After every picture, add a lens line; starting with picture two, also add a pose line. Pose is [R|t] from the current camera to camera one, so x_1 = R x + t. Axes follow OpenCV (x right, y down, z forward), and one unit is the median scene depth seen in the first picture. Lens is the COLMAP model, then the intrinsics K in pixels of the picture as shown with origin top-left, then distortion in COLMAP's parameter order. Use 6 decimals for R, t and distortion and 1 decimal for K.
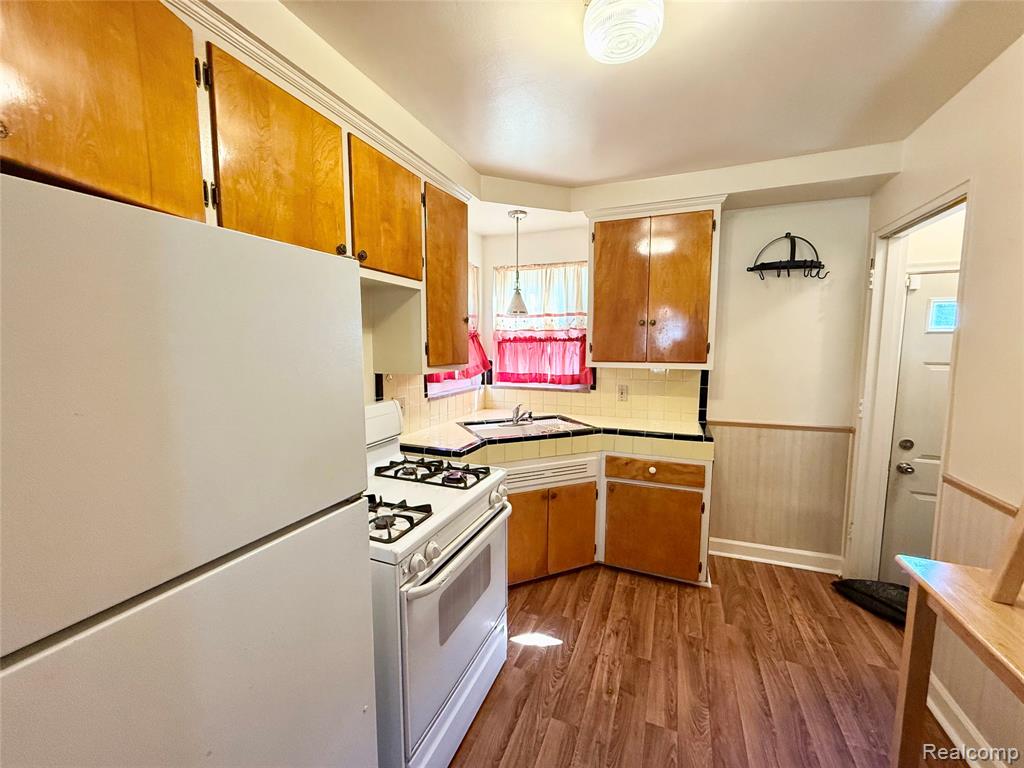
lens RADIAL K [[410.4, 0, 512.7], [0, 410.4, 384.1], [0, 0, 1]] dist [0.003575, -0.000031]
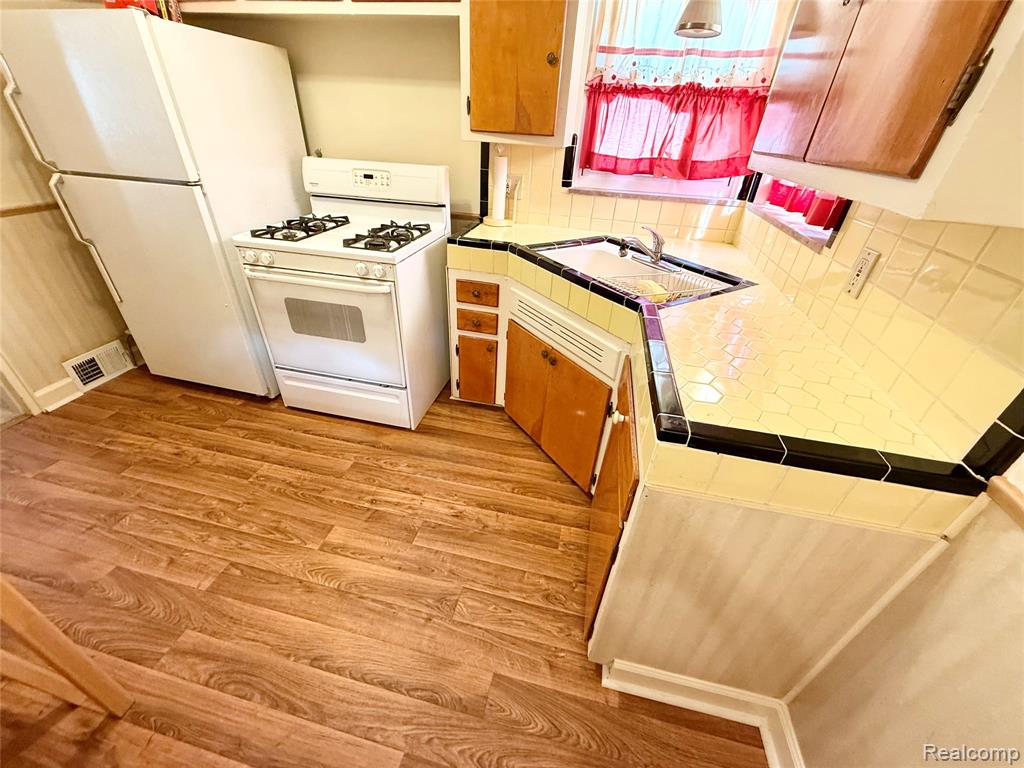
lens RADIAL K [[410.4, 0, 507.4], [0, 410.4, 384.3], [0, 0, 1]] dist [0.003575, -0.000031]
pose [[0.152121, 0.536694, -0.829951, 0.707973], [-0.145052, 0.842754, 0.518387, -0.045671], [0.977660, 0.041529, 0.206050, 0.807027]]
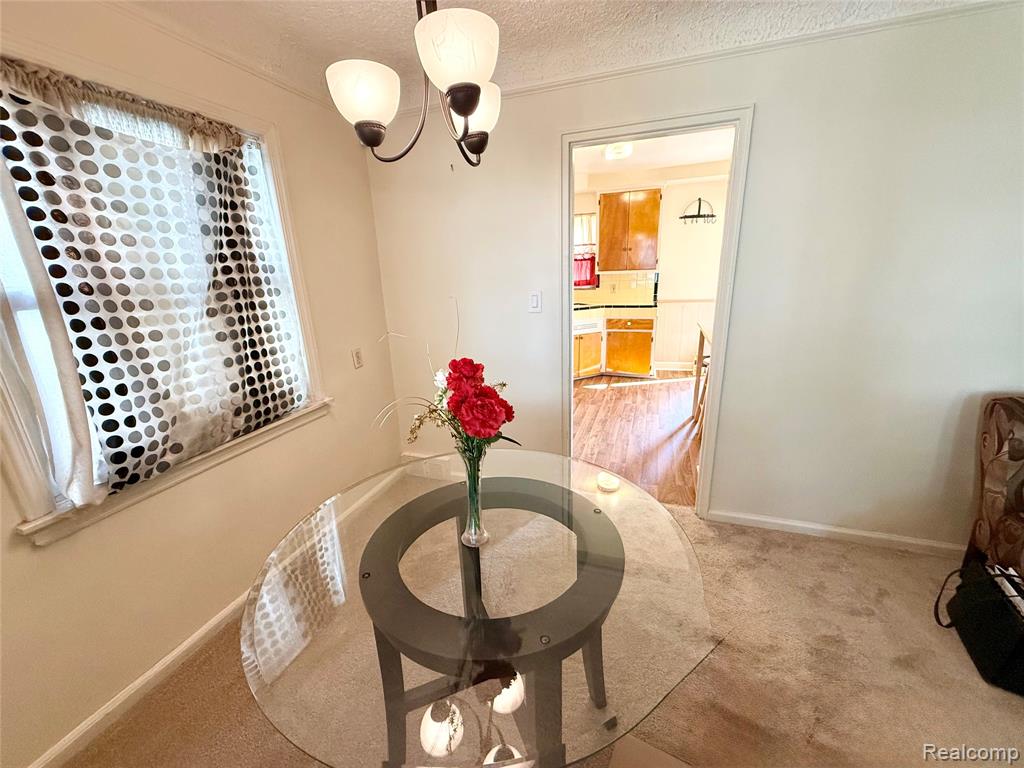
lens RADIAL K [[410.4, 0, 508.9], [0, 410.4, 386.2], [0, 0, 1]] dist [0.003575, -0.000031]
pose [[0.998279, -0.051323, 0.028389, -0.353262], [0.044966, 0.980485, 0.191381, 0.099464], [-0.037658, -0.189775, 0.981105, -1.111648]]
